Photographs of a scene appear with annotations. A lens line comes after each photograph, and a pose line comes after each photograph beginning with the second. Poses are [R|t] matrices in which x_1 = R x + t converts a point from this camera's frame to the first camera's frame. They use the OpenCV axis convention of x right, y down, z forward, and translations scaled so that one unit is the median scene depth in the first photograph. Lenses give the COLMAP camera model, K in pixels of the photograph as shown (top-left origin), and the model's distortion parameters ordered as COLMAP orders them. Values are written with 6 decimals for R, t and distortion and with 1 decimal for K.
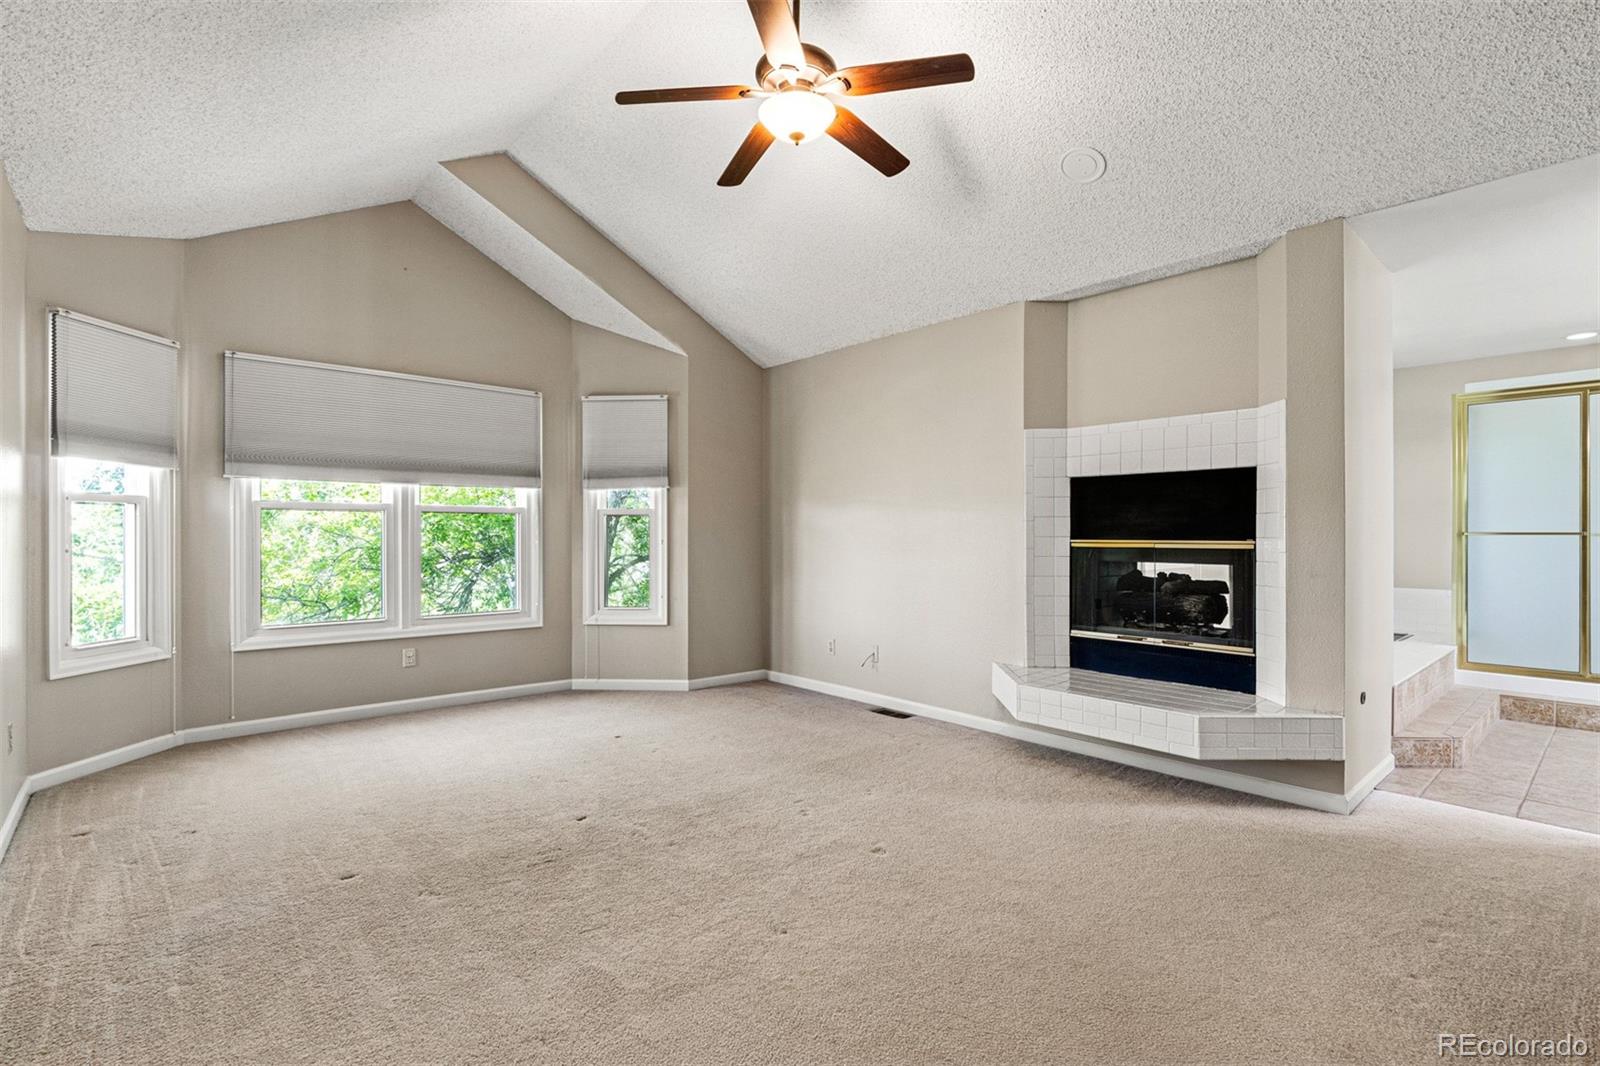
lens RADIAL K [[748.8, 0, 796.9], [0, 748.8, 557.1], [0, 0, 1]] dist [-0.008481, -0.000188]
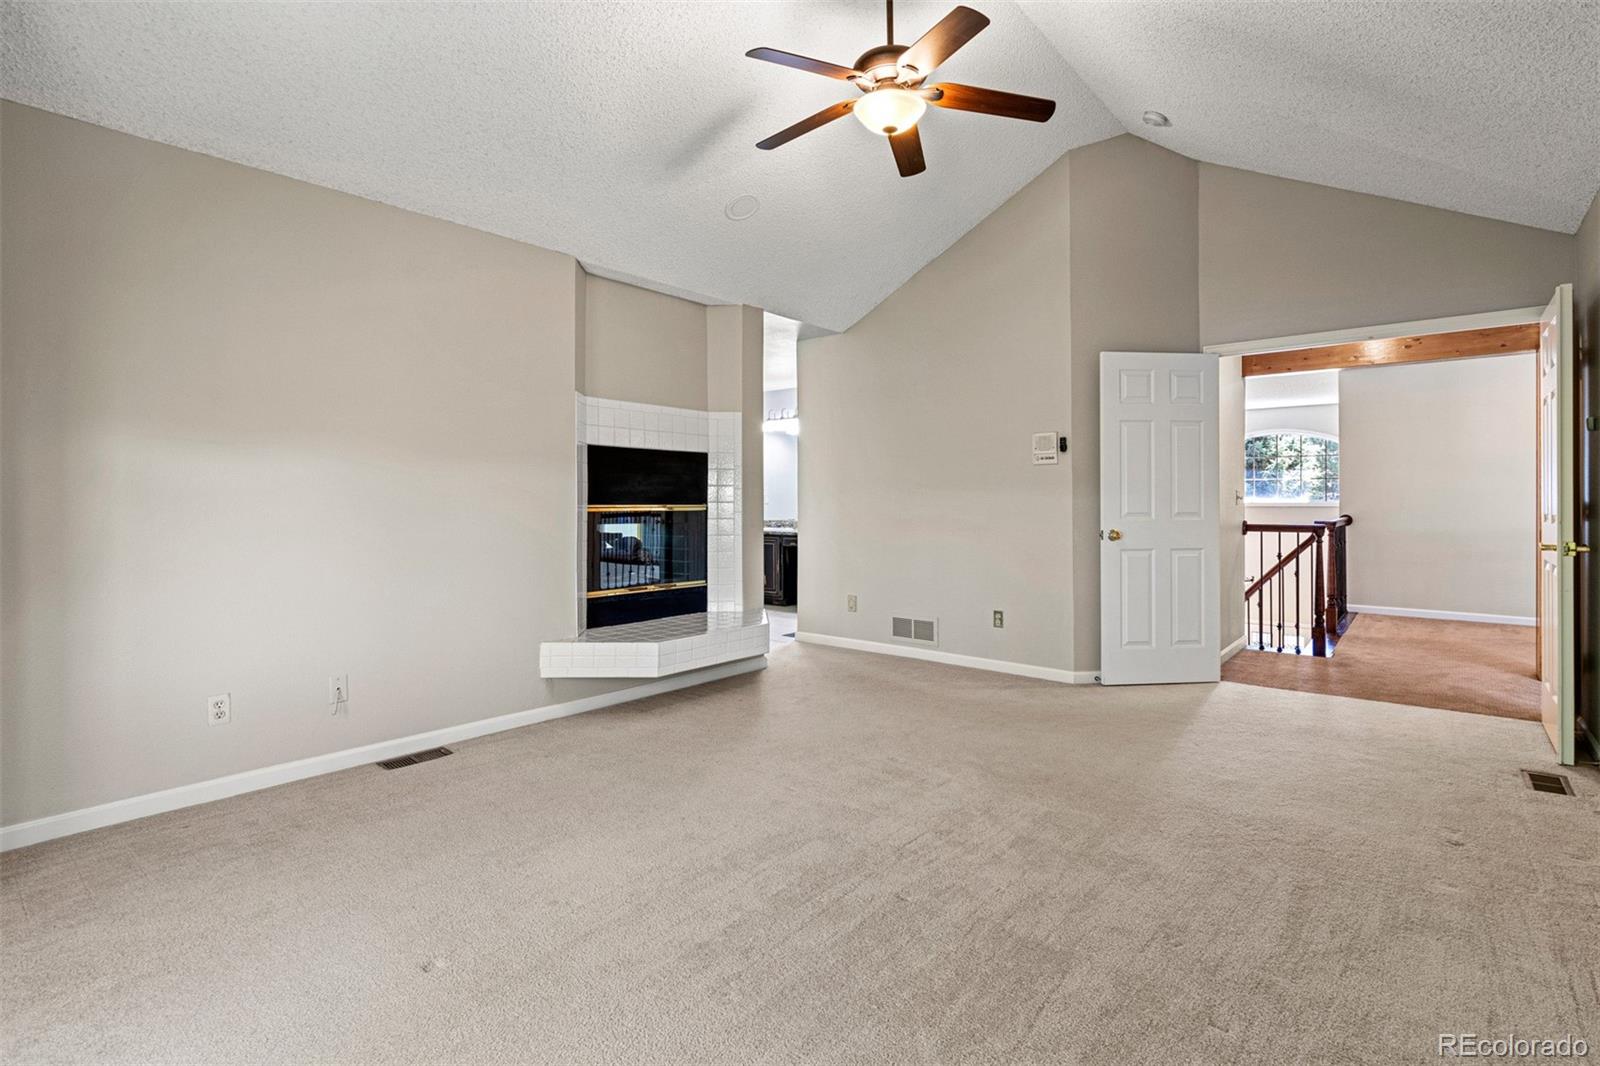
lens RADIAL K [[747.6, 0, 800.0], [0, 747.6, 503.3], [0, 0, 1]] dist [0.000030, -0.000037]
pose [[-0.141565, -0.005604, 0.989913, -0.726954], [0.025565, 0.999630, 0.009315, -0.028617], [-0.989599, 0.026626, -0.141369, 0.892342]]
